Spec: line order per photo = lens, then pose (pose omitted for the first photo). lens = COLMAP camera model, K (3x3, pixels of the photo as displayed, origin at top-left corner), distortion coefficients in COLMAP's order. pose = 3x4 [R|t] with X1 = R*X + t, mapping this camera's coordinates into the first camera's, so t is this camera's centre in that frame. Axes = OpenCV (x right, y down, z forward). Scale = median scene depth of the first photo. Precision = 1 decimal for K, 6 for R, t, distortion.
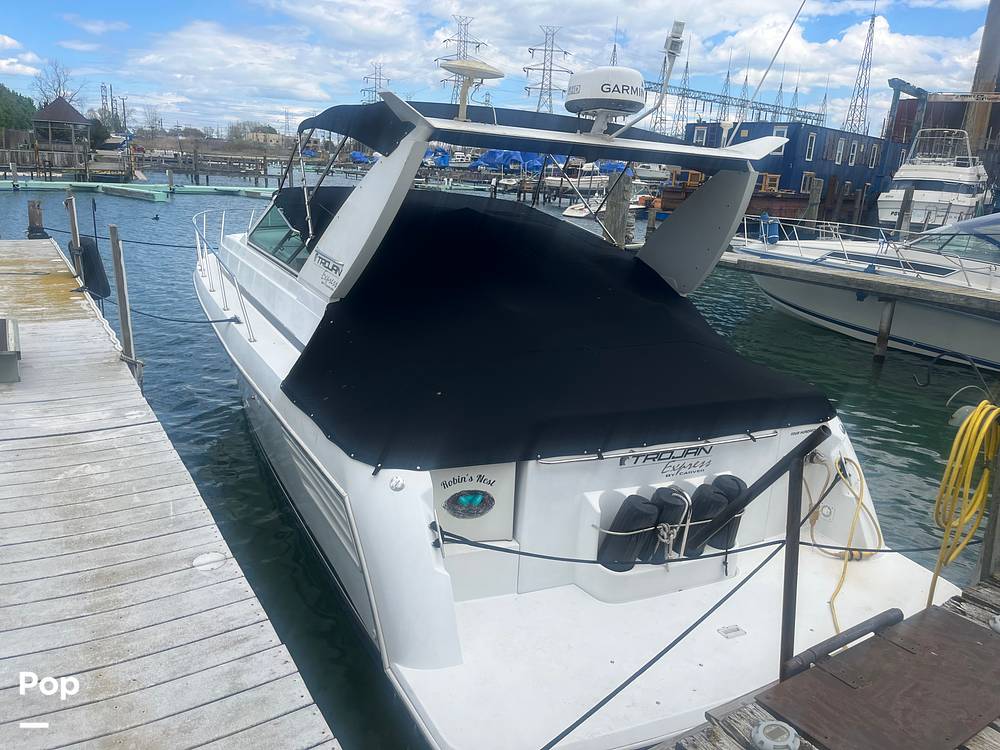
lens RADIAL K [[761.2, 0, 499.0], [0, 761.2, 403.5], [0, 0, 1]] dist [0.052009, -0.062239]
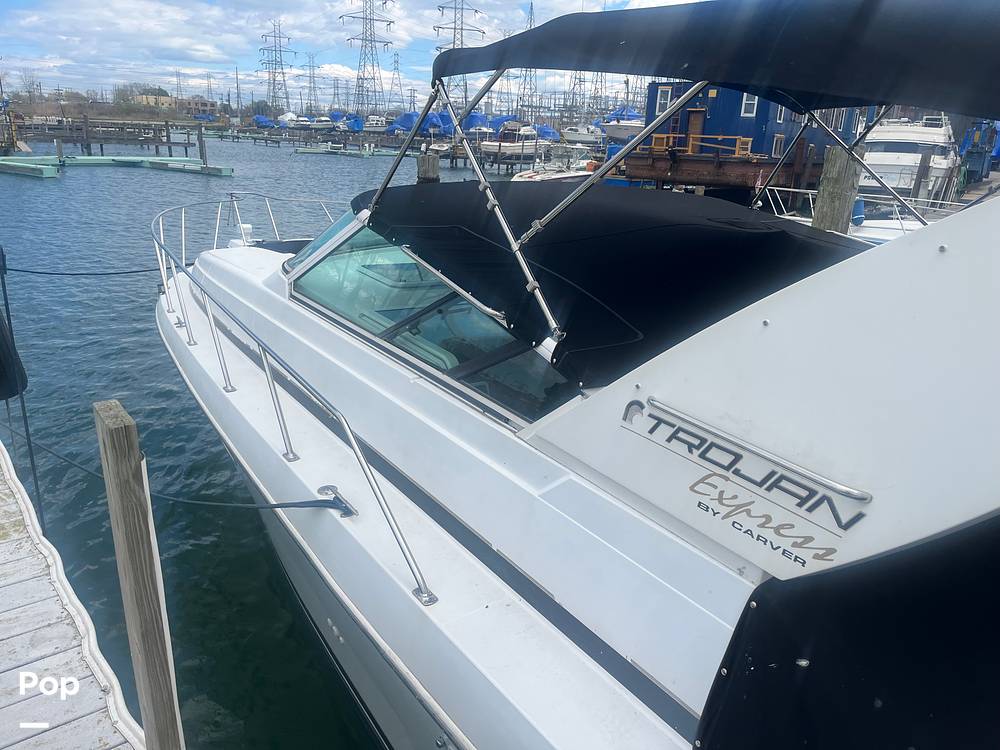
lens RADIAL K [[753.8, 0, 493.7], [0, 753.8, 372.9], [0, 0, 1]] dist [0.075757, -0.105669]
pose [[0.992817, -0.045847, 0.110514, -0.153208], [0.044680, 0.998917, 0.013012, -0.096453], [-0.110991, -0.007981, 0.993789, 0.280079]]
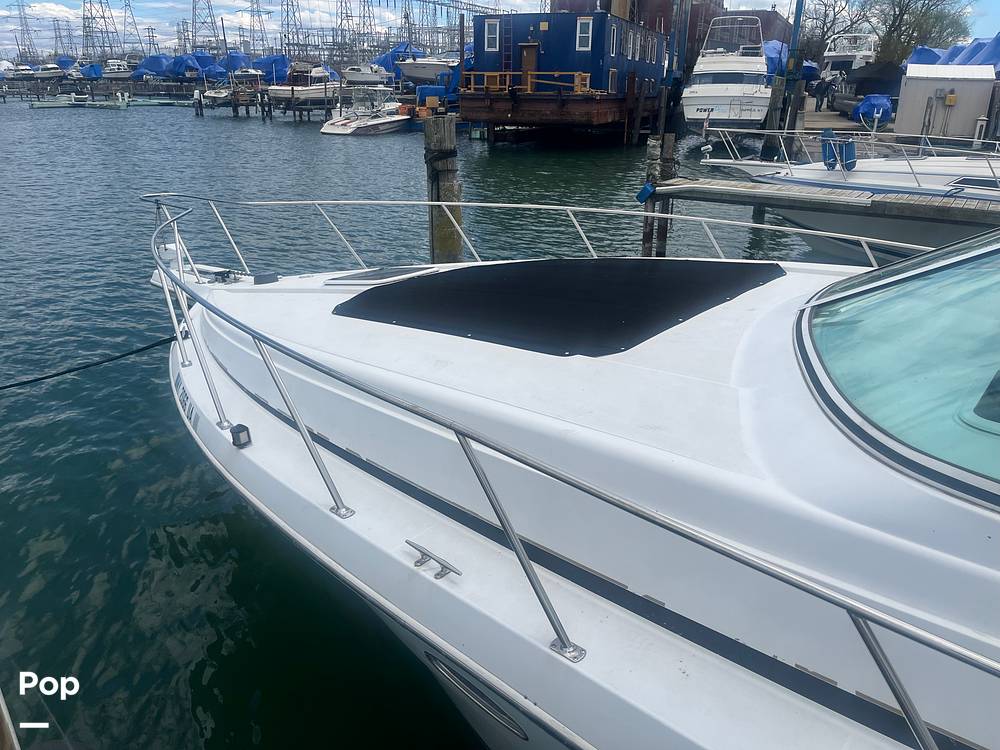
lens RADIAL K [[769.5, 0, 469.7], [0, 769.5, 341.9], [0, 0, 1]] dist [0.067508, -0.111008]
pose [[0.918990, -0.167309, 0.357023, -0.327693], [0.152989, 0.985872, 0.068200, -0.188072], [-0.363389, -0.008055, 0.931603, 0.543398]]
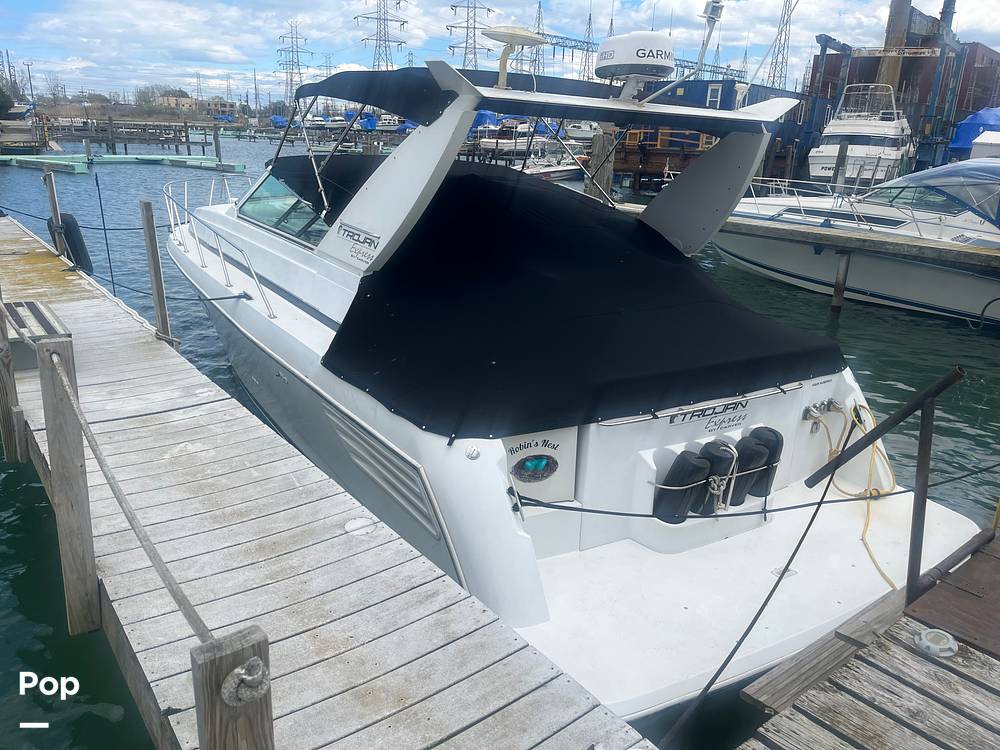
lens RADIAL K [[758.8, 0, 503.4], [0, 758.8, 398.0], [0, 0, 1]] dist [0.075882, -0.101455]
pose [[0.994729, -0.050845, 0.089048, -0.056214], [0.047326, 0.998030, 0.041190, -0.002373], [-0.090967, -0.036759, 0.995175, -0.004078]]
